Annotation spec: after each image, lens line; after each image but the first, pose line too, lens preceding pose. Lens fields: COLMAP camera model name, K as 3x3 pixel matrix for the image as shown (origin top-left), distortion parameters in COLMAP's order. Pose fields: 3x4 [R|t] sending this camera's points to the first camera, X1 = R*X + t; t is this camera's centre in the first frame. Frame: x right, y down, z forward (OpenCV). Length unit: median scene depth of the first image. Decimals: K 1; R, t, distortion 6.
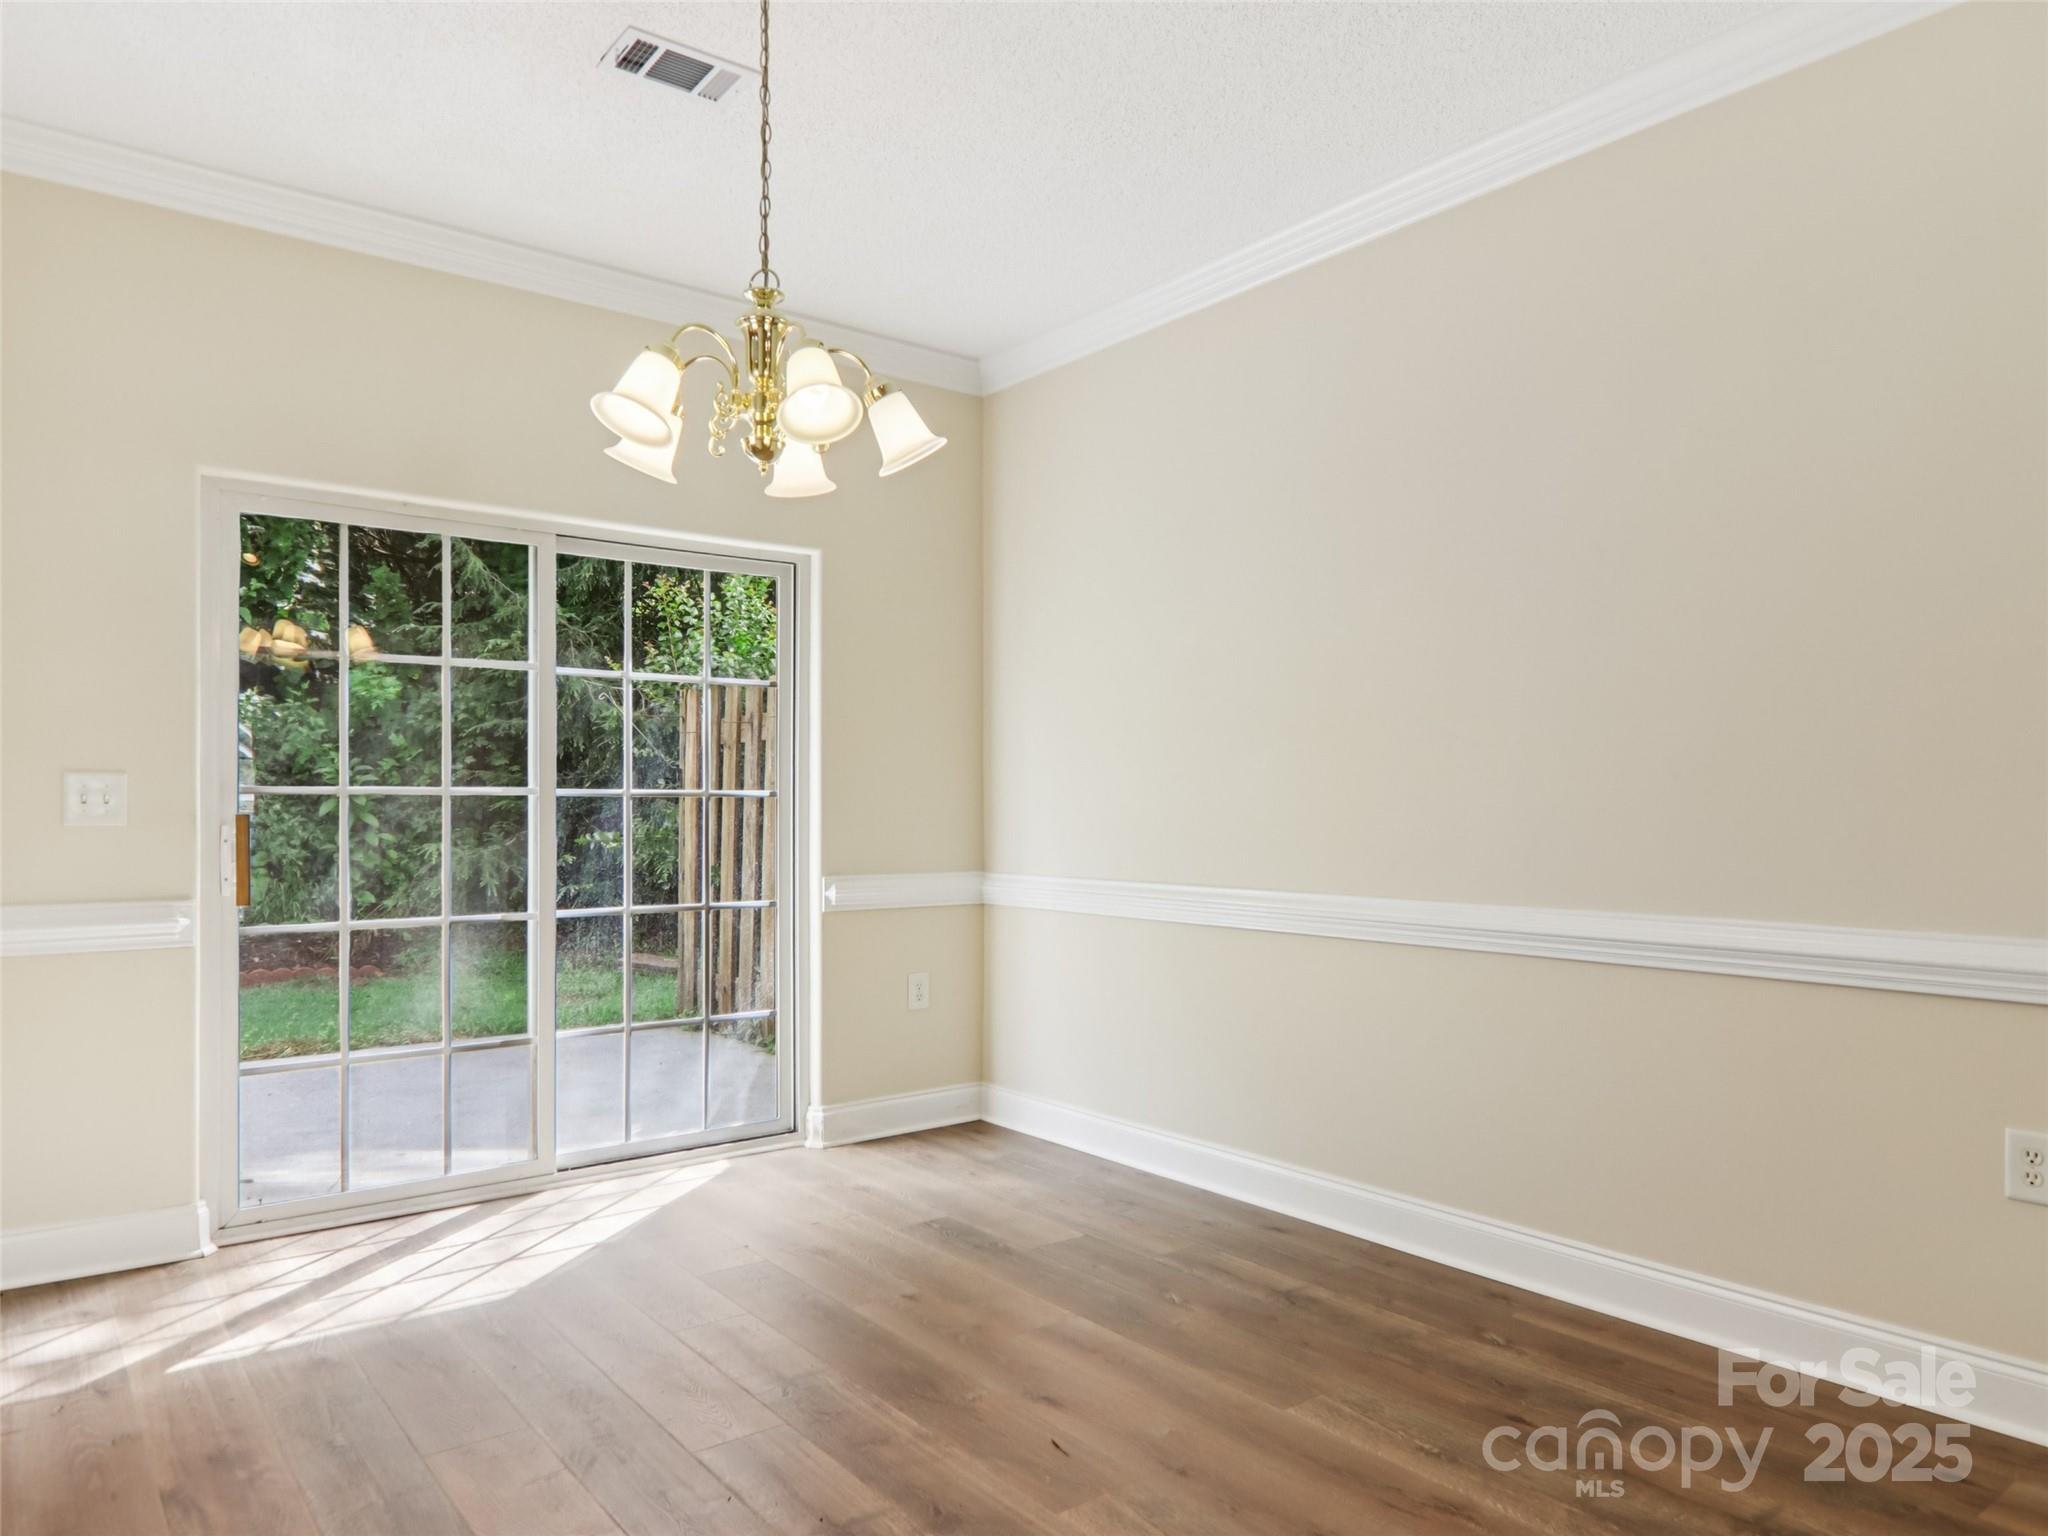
lens RADIAL K [[1317.5, 0, 1046.3], [0, 1317.5, 782.6], [0, 0, 1]] dist [0.004758, -0.011399]
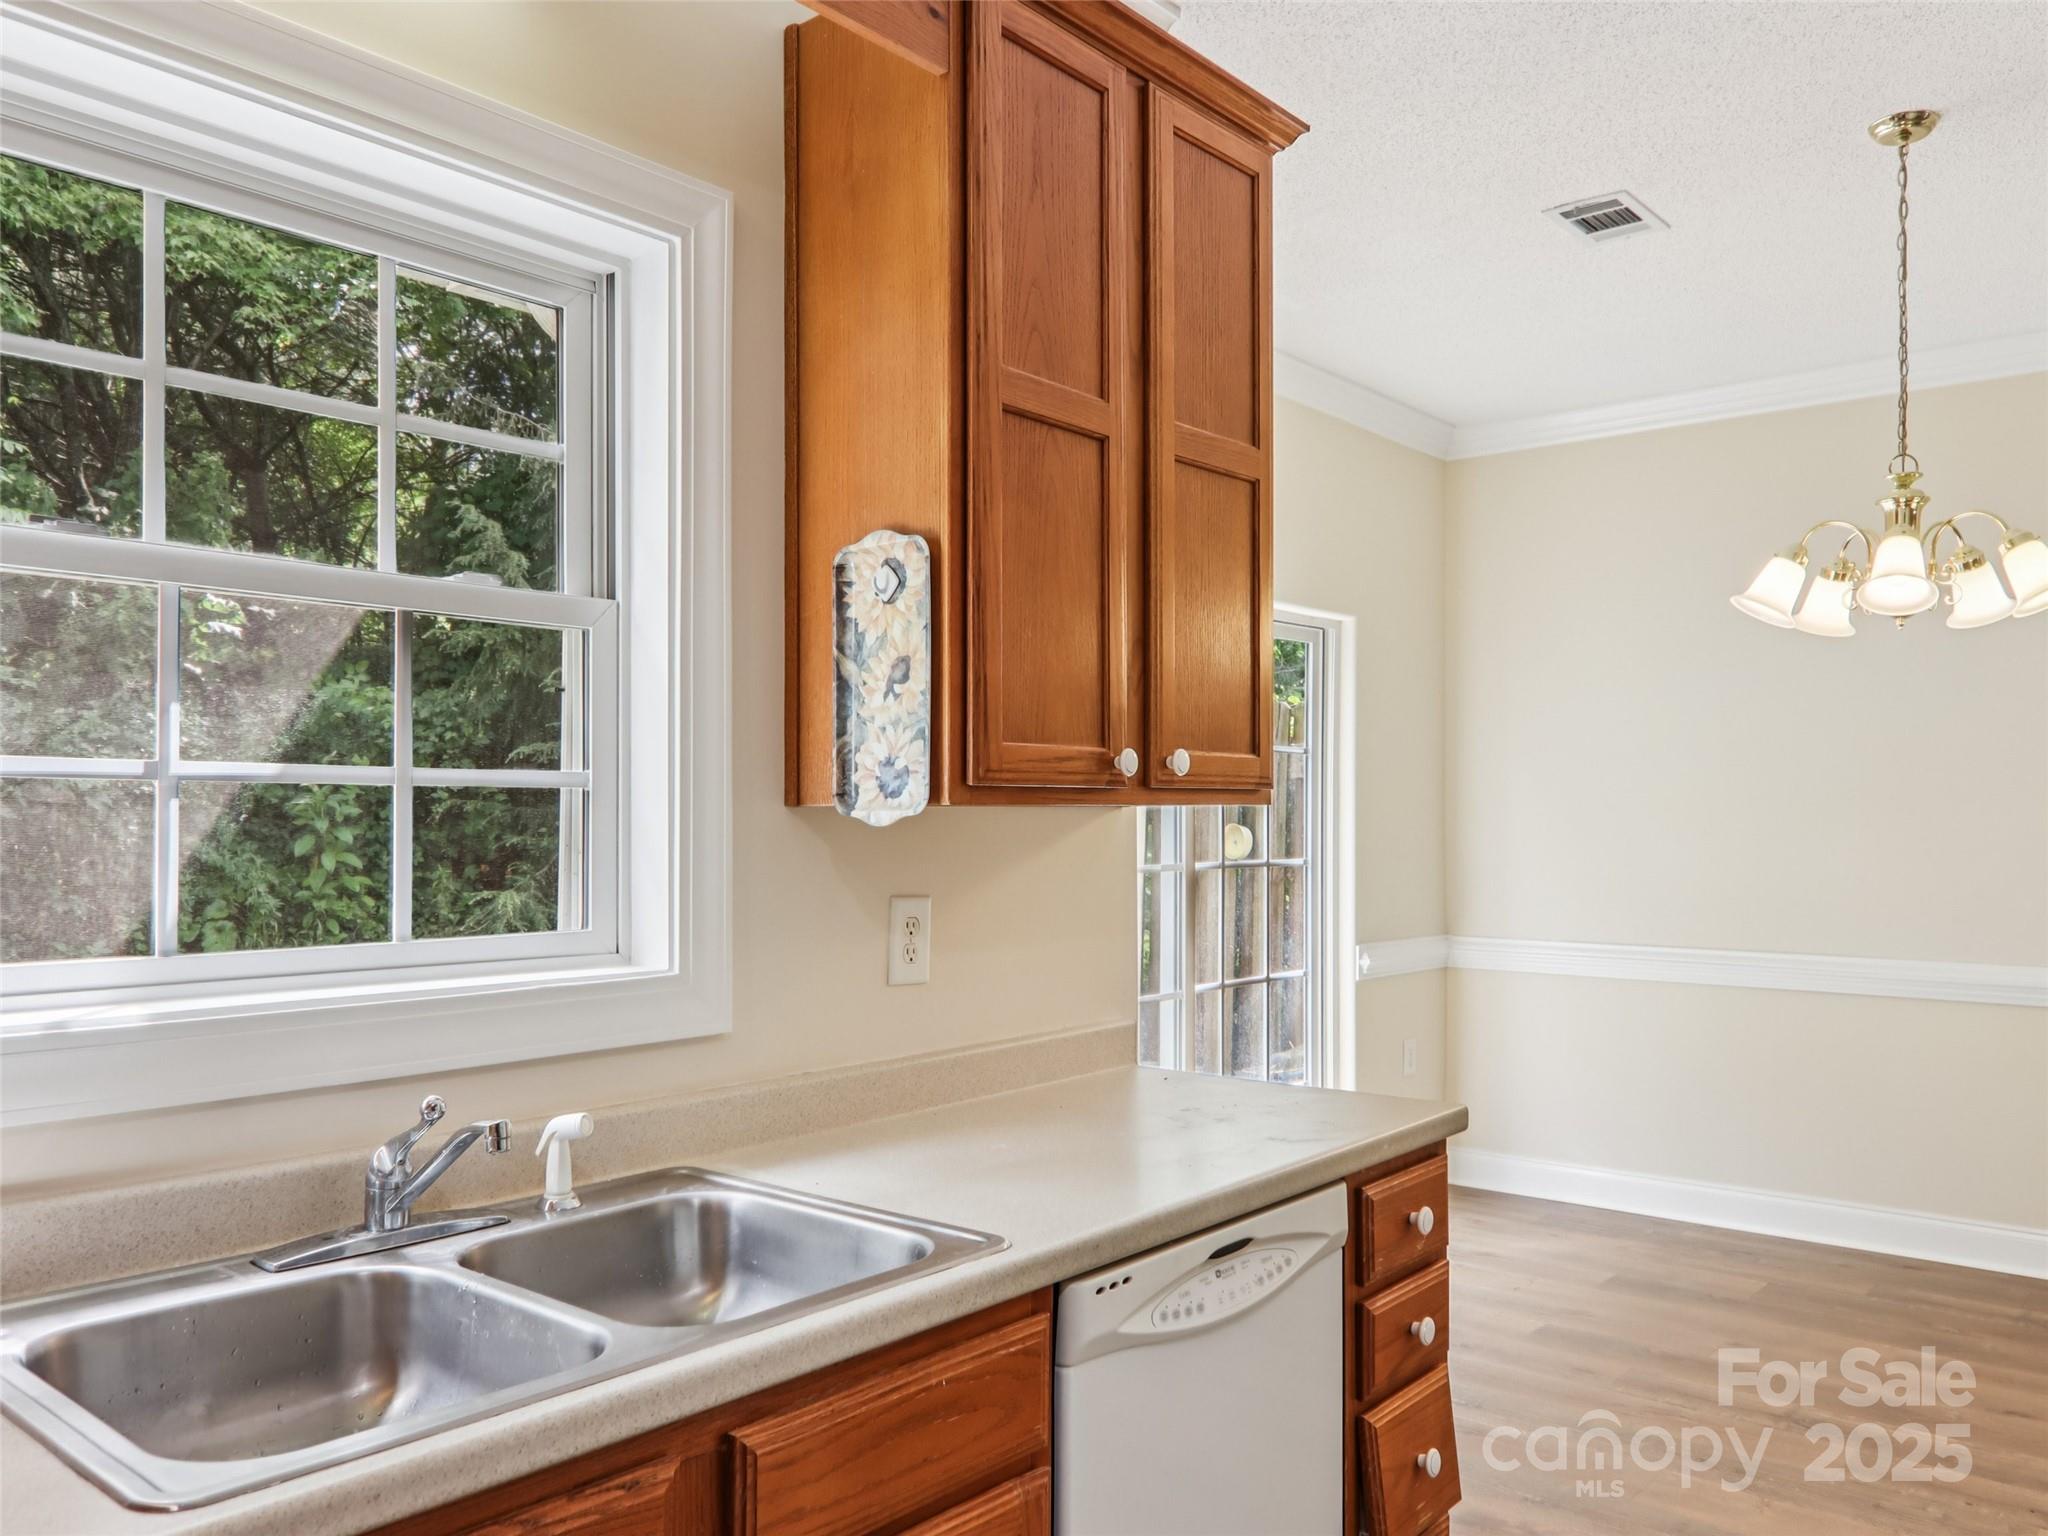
lens RADIAL K [[1528.6, 0, 1019.6], [0, 1528.6, 781.2], [0, 0, 1]] dist [-0.032254, 0.001712]
pose [[0.984214, 0.006813, 0.176853, -0.625358], [-0.006381, 0.999975, -0.003013, -0.047537], [-0.176869, 0.001837, 0.984233, -0.088338]]
